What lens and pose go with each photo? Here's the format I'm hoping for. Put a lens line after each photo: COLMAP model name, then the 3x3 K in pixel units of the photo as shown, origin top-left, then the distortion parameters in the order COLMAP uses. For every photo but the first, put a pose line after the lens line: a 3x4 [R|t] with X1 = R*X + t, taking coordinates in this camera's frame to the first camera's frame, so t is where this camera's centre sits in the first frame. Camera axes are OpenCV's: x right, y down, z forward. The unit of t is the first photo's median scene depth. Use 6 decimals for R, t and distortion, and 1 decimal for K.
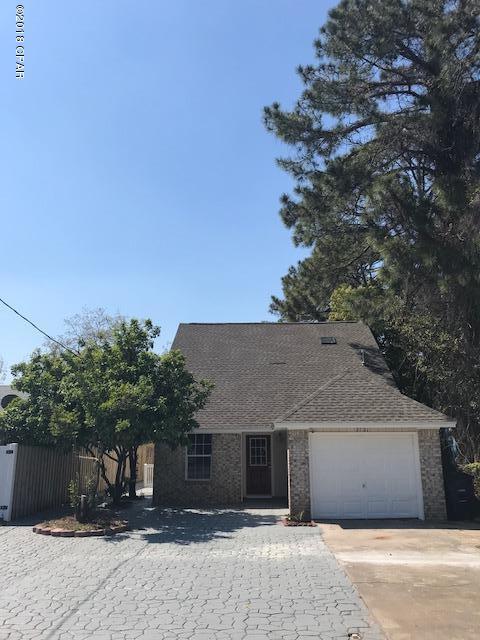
lens RADIAL K [[518.9, 0, 240.0], [0, 518.9, 320.0], [0, 0, 1]] dist [0.005303, -0.001079]
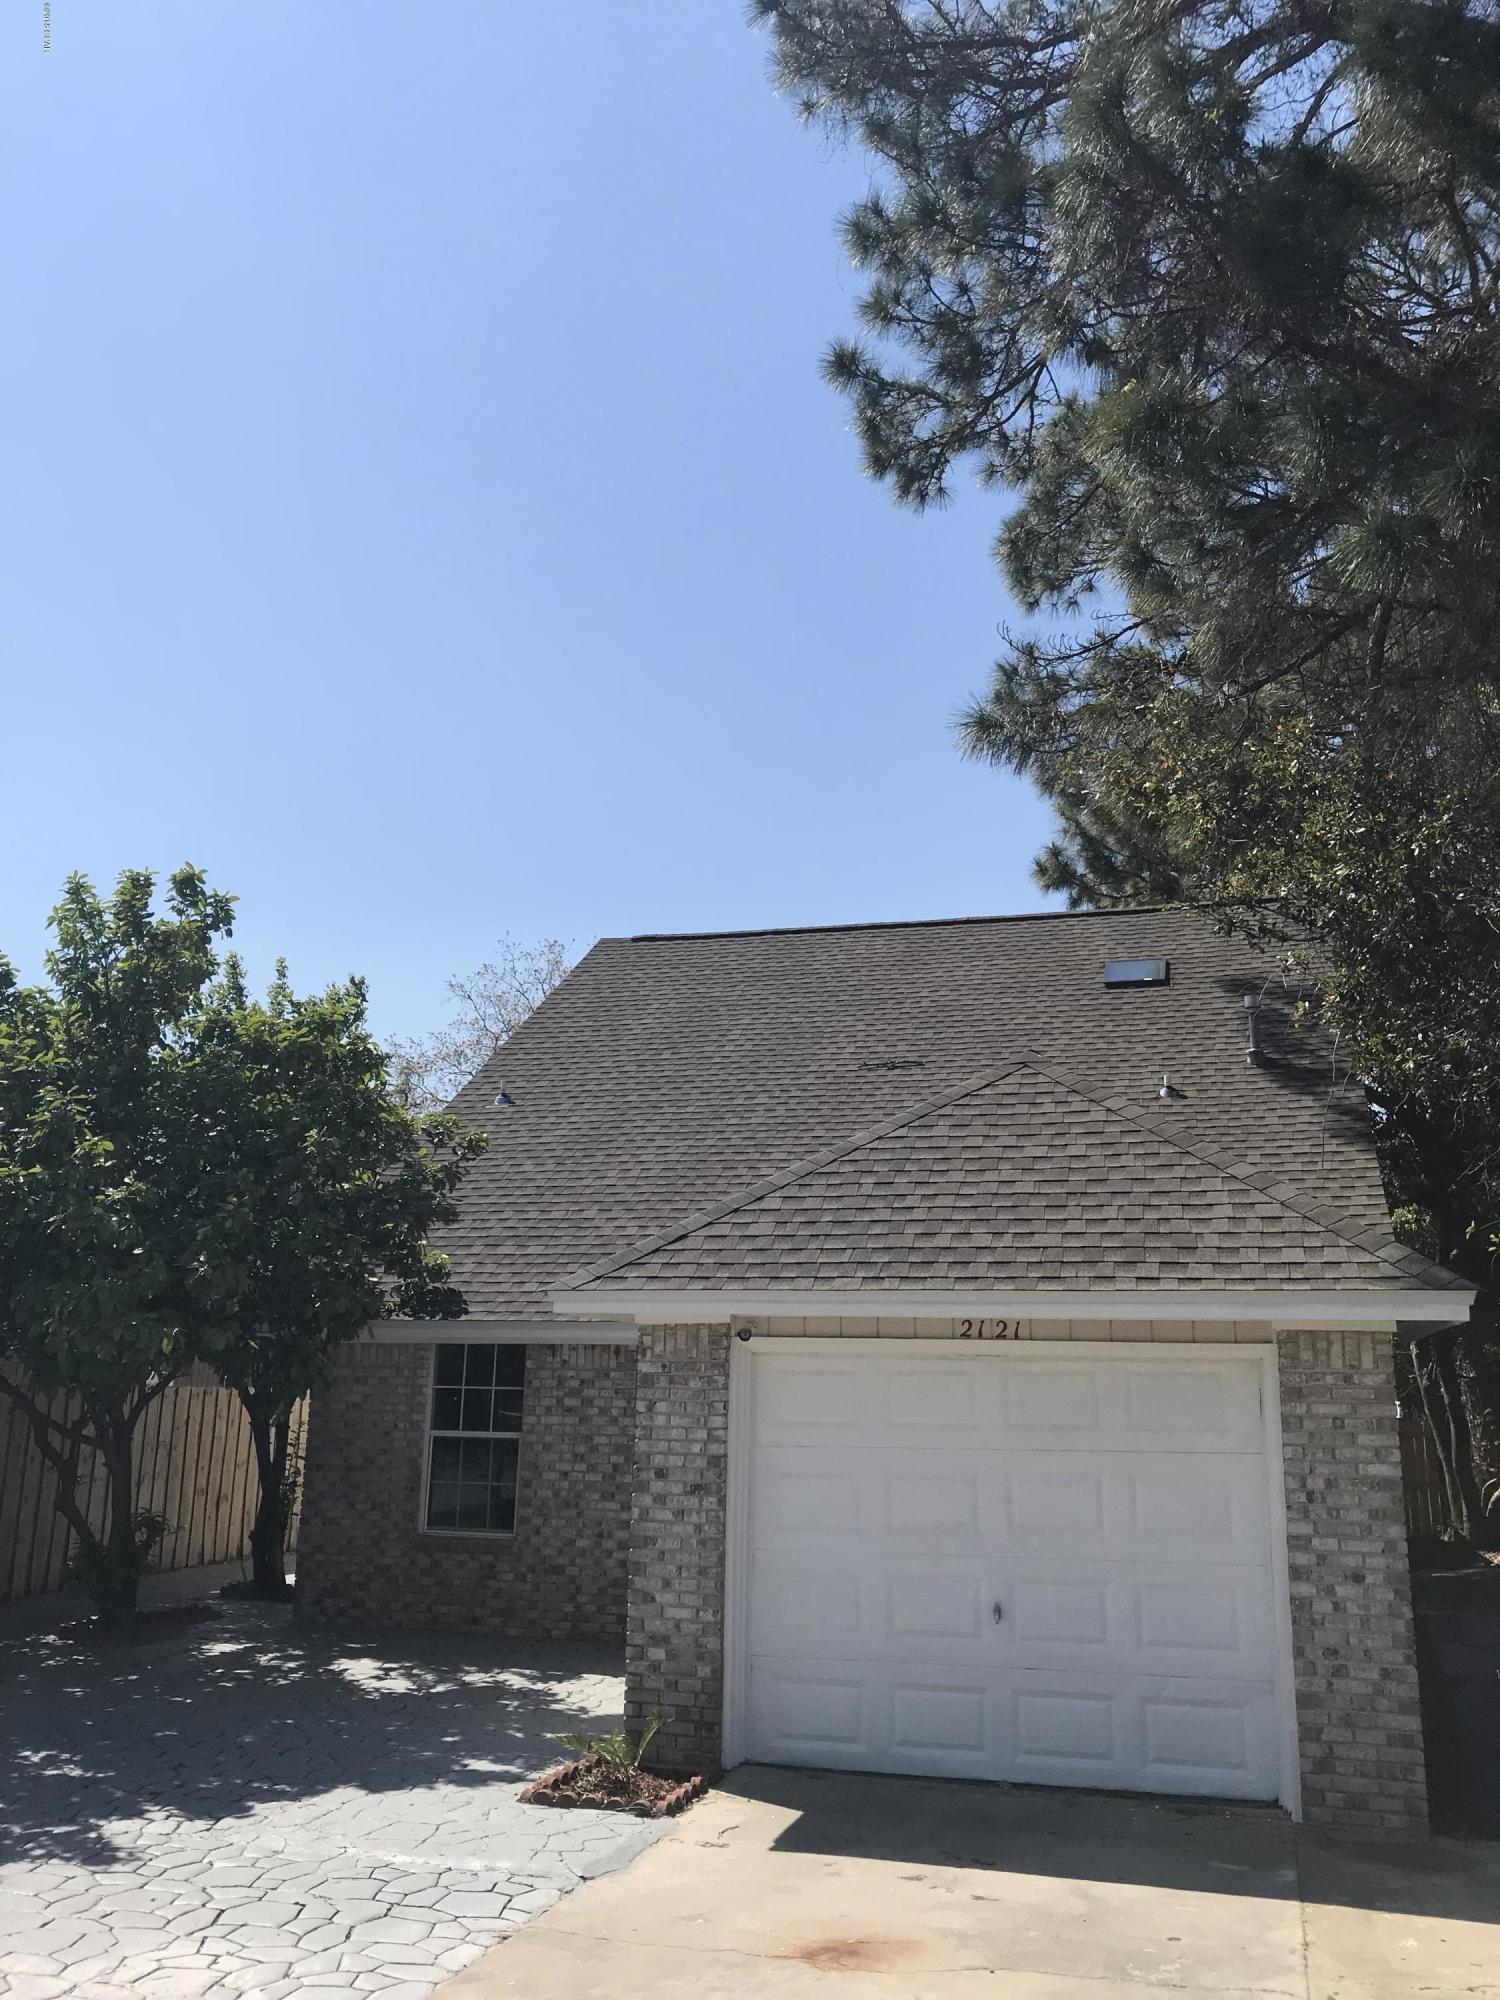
lens RADIAL K [[1621.5, 0, 750.0], [0, 1621.5, 1000.0], [0, 0, 1]] dist [0.005303, -0.001079]
pose [[0.966650, -0.038008, -0.253266, 0.311583], [0.037218, 0.999276, -0.007909, 0.087290], [0.253383, -0.001781, 0.967364, 0.377631]]
